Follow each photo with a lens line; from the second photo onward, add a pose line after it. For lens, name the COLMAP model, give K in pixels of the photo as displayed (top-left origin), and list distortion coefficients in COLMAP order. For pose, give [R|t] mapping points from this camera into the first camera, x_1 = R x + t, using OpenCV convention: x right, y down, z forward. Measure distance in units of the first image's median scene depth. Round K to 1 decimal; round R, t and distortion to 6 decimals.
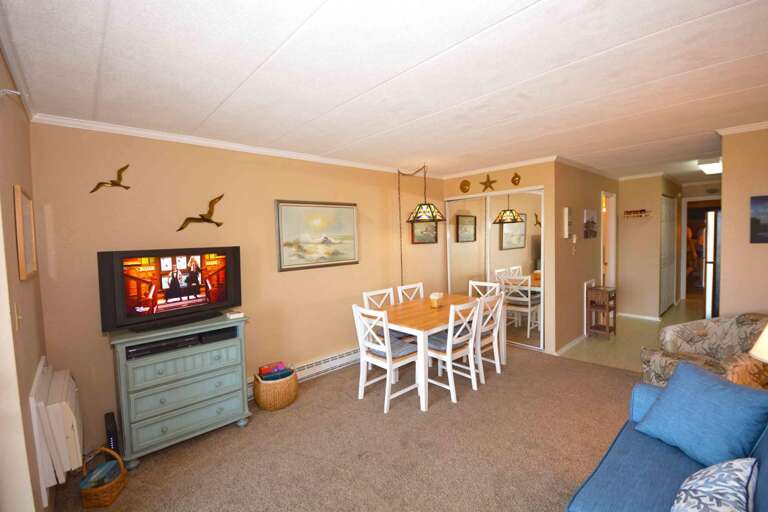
lens RADIAL K [[338.5, 0, 383.5], [0, 338.5, 255.3], [0, 0, 1]] dist [0.001874, -0.000120]
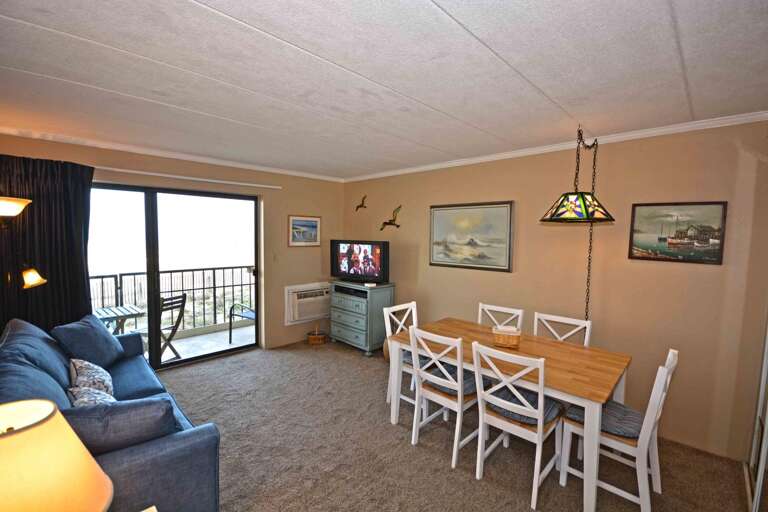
lens RADIAL K [[338.5, 0, 382.6], [0, 338.5, 255.3], [0, 0, 1]] dist [0.001874, -0.000120]
pose [[0.062873, 0.097578, -0.993240, 0.814908], [-0.071957, 0.993062, 0.093006, -0.080489], [0.995424, 0.065624, 0.069458, 0.689739]]
